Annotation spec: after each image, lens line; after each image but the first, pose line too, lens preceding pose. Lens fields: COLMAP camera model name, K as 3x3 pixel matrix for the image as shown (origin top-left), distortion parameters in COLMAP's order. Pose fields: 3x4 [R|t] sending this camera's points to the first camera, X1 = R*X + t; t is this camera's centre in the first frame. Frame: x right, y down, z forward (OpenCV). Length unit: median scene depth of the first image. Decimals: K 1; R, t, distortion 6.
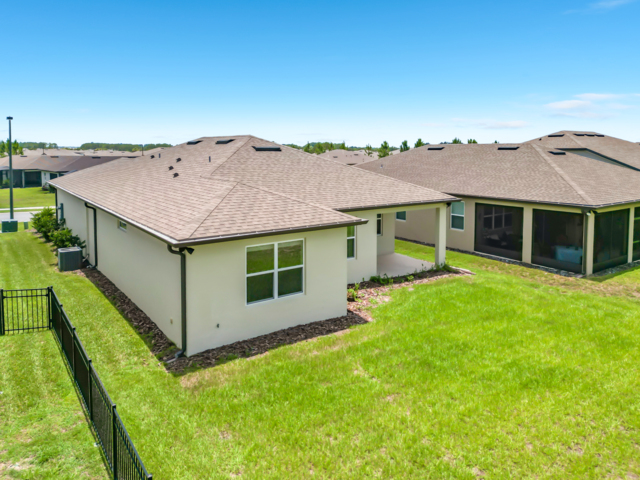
lens RADIAL K [[459.1, 0, 314.1], [0, 459.1, 239.3], [0, 0, 1]] dist [0.067744, -0.051843]
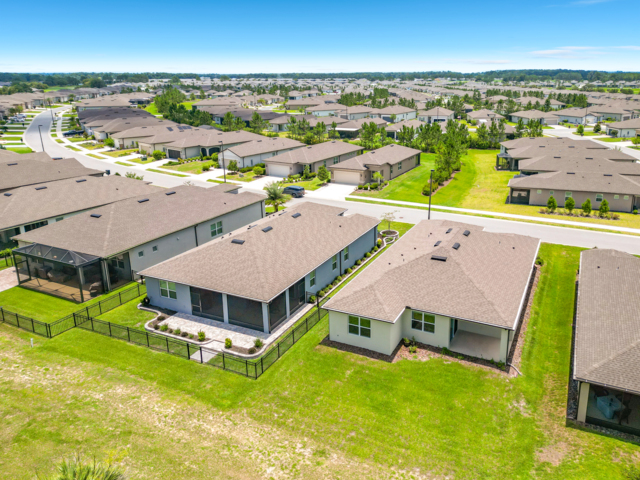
lens RADIAL K [[461.6, 0, 368.8], [0, 461.6, 240.0], [0, 0, 1]] dist [0.057123, -0.044797]
pose [[0.507613, 0.284313, -0.813323, 2.014404], [-0.155586, 0.958714, 0.238033, -1.076567], [0.847421, 0.005713, 0.530891, -0.404126]]
